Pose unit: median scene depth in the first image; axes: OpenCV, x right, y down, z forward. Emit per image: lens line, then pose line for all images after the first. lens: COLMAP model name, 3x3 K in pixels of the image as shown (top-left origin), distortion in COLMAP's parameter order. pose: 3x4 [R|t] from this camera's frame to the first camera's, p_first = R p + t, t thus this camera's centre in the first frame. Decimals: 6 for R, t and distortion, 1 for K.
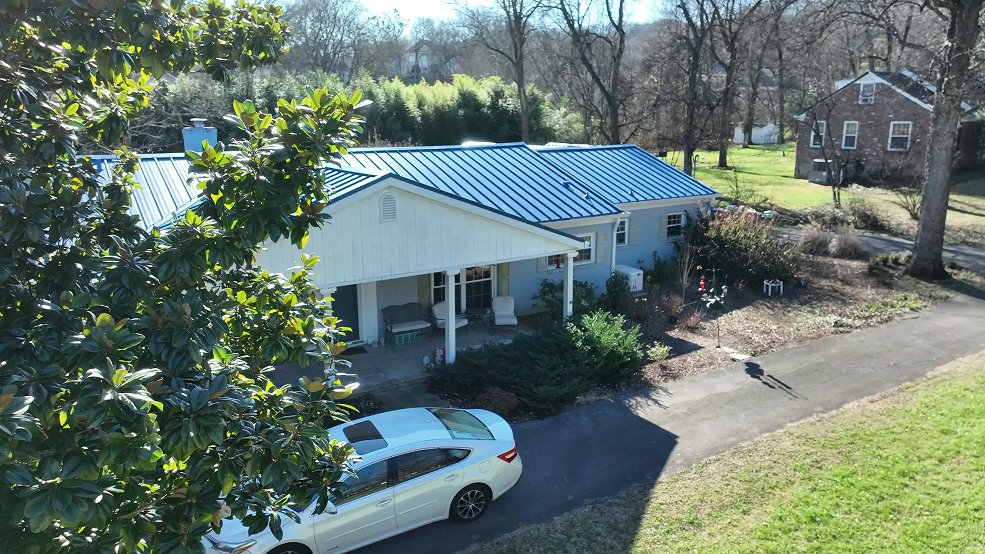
lens RADIAL K [[696.1, 0, 492.5], [0, 696.1, 277.0], [0, 0, 1]] dist [0.006931, 0.002963]
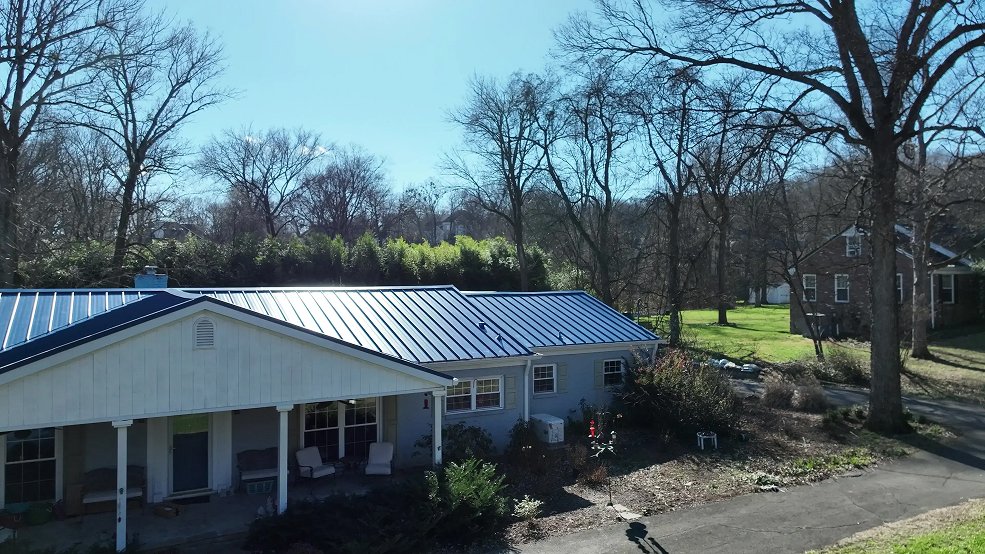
lens RADIAL K [[696.1, 0, 492.5], [0, 696.1, 277.0], [0, 0, 1]] dist [0.006931, 0.002963]
pose [[0.997759, -0.001224, -0.066896, 0.169123], [-0.014525, 0.972023, -0.234434, 0.022330], [0.065311, 0.234881, 0.969828, 0.062663]]
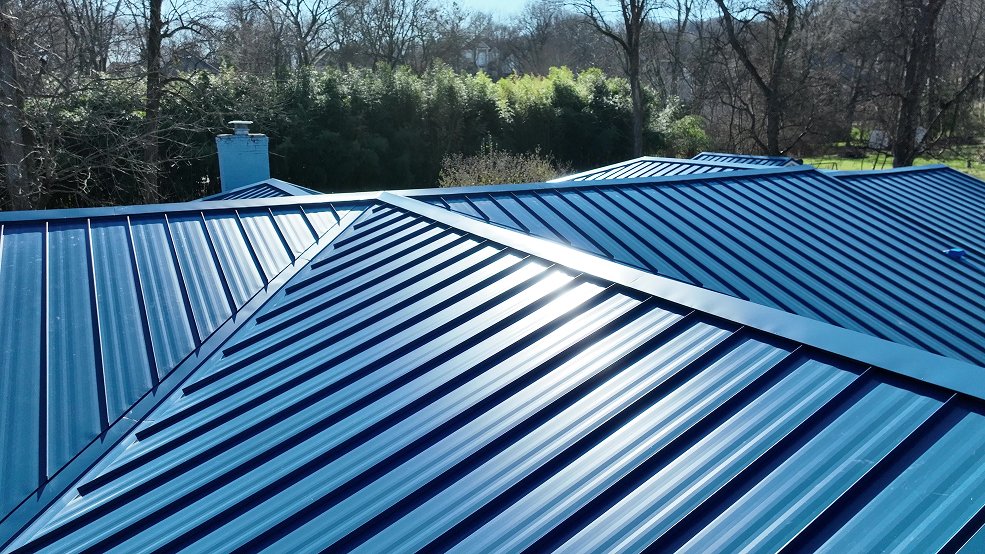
lens RADIAL K [[696.1, 0, 492.5], [0, 696.1, 277.0], [0, 0, 1]] dist [0.006931, 0.002963]
pose [[0.998188, 0.014650, -0.058362, -0.179489], [-0.014690, 0.999892, -0.000265, -0.102498], [0.058351, 0.001122, 0.998295, 0.443697]]
